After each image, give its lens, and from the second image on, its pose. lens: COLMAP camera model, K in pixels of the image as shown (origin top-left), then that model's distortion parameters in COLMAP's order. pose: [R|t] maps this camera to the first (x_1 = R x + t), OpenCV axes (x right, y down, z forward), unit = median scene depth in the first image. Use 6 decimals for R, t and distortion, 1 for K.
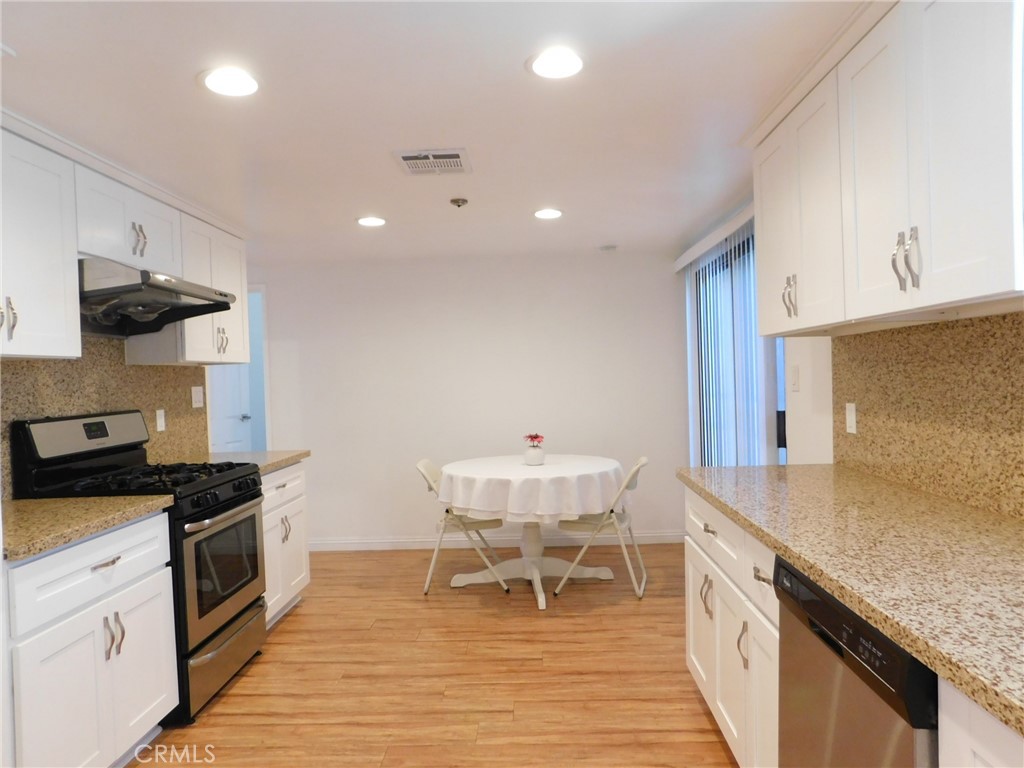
lens RADIAL K [[676.9, 0, 512.6], [0, 676.9, 386.6], [0, 0, 1]] dist [0.002336, 0.000427]
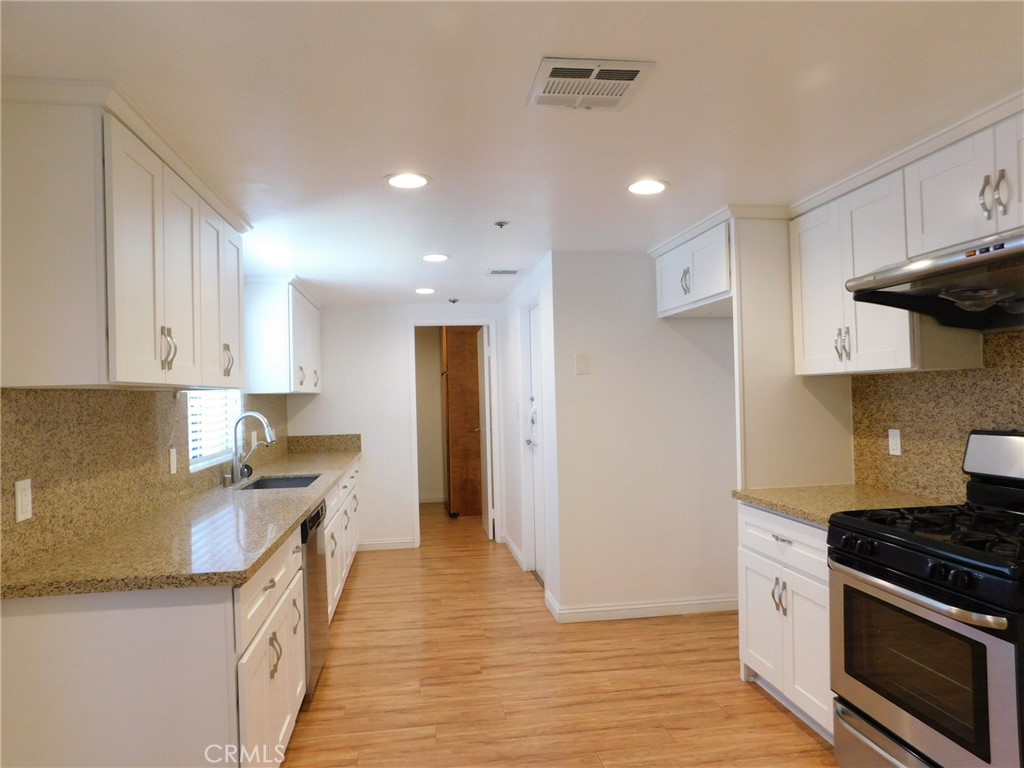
lens RADIAL K [[676.9, 0, 512.5], [0, 676.9, 384.8], [0, 0, 1]] dist [0.002336, 0.000427]
pose [[-0.980920, 0.053811, -0.186816, 0.111197], [0.053731, 0.998540, 0.005495, -0.058512], [0.186839, -0.004648, -0.982379, 1.941210]]
